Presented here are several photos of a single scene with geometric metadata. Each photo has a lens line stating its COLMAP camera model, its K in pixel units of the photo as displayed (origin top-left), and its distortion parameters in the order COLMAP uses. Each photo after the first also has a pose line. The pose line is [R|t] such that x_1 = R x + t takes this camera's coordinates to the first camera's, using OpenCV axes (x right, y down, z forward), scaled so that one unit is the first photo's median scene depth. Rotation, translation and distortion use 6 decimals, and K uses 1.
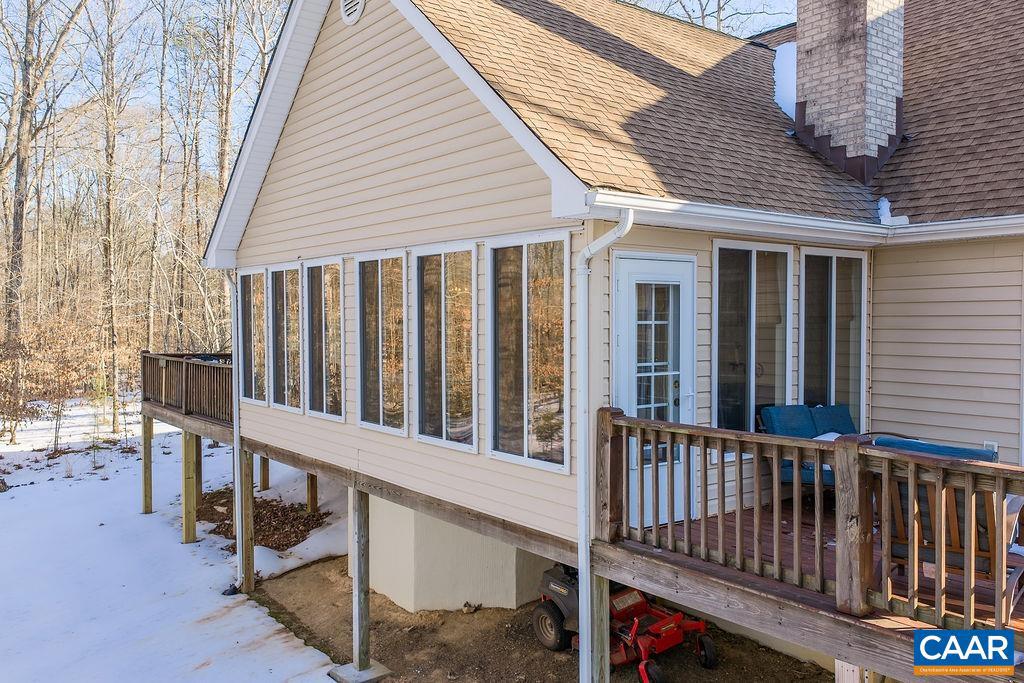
lens RADIAL K [[857.7, 0, 512.0], [0, 857.7, 341.5], [0, 0, 1]] dist [0.001300, 0.005384]
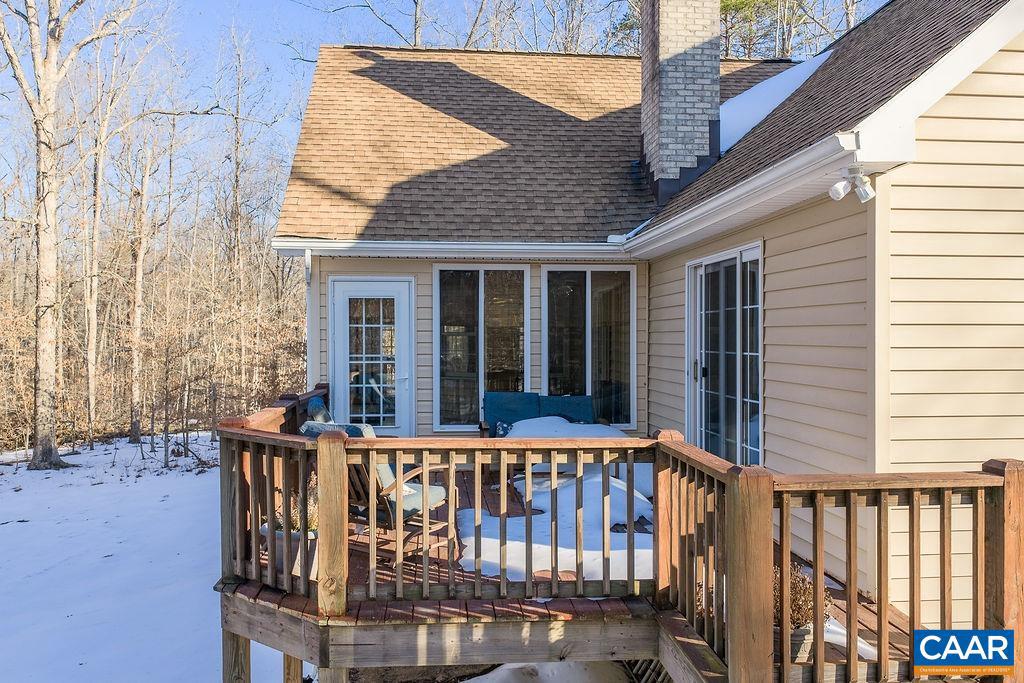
lens RADIAL K [[857.7, 0, 512.0], [0, 857.7, 341.5], [0, 0, 1]] dist [0.001300, 0.005384]
pose [[0.847330, 0.003362, -0.531055, 1.043799], [-0.014561, 0.999751, -0.016904, 0.022384], [0.530866, 0.022056, 0.847168, -0.062330]]
